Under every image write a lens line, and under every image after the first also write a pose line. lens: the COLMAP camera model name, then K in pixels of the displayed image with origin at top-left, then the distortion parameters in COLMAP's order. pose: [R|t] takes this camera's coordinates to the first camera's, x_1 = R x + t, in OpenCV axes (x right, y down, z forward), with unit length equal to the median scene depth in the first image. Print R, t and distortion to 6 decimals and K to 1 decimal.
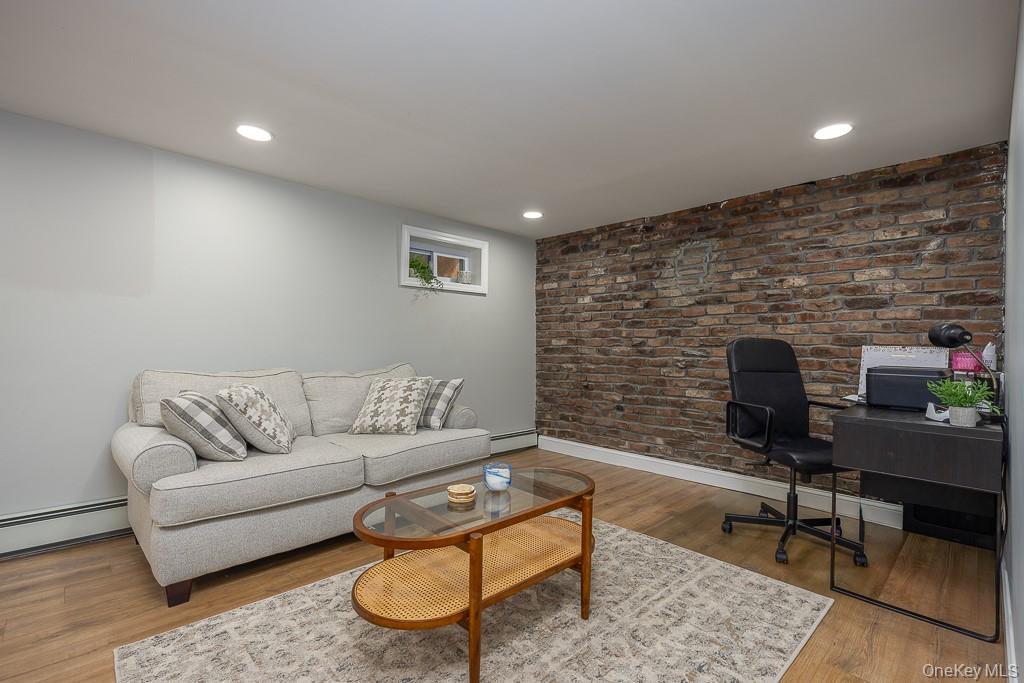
lens RADIAL K [[461.6, 0, 511.0], [0, 461.6, 340.4], [0, 0, 1]] dist [-0.003224, -0.000839]
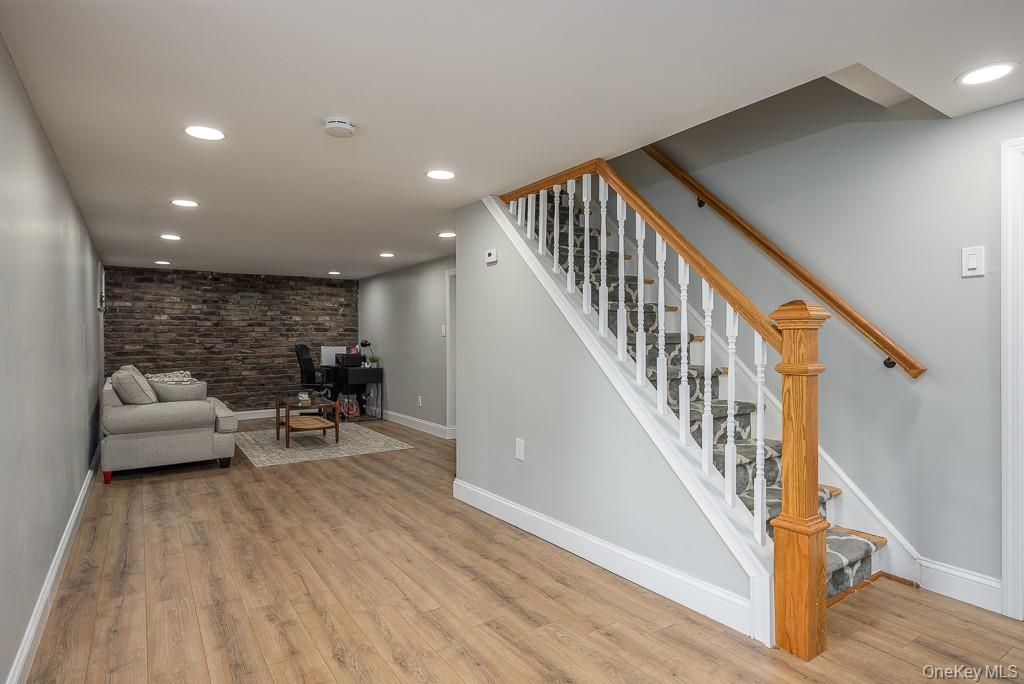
lens RADIAL K [[569.7, 0, 513.3], [0, 569.7, 342.0], [0, 0, 1]] dist [-0.000330, -0.000314]
pose [[0.171332, -0.010419, 0.985158, -1.626598], [0.001697, 0.999946, 0.010280, -0.032233], [-0.985212, -0.000090, 0.171341, -0.444345]]
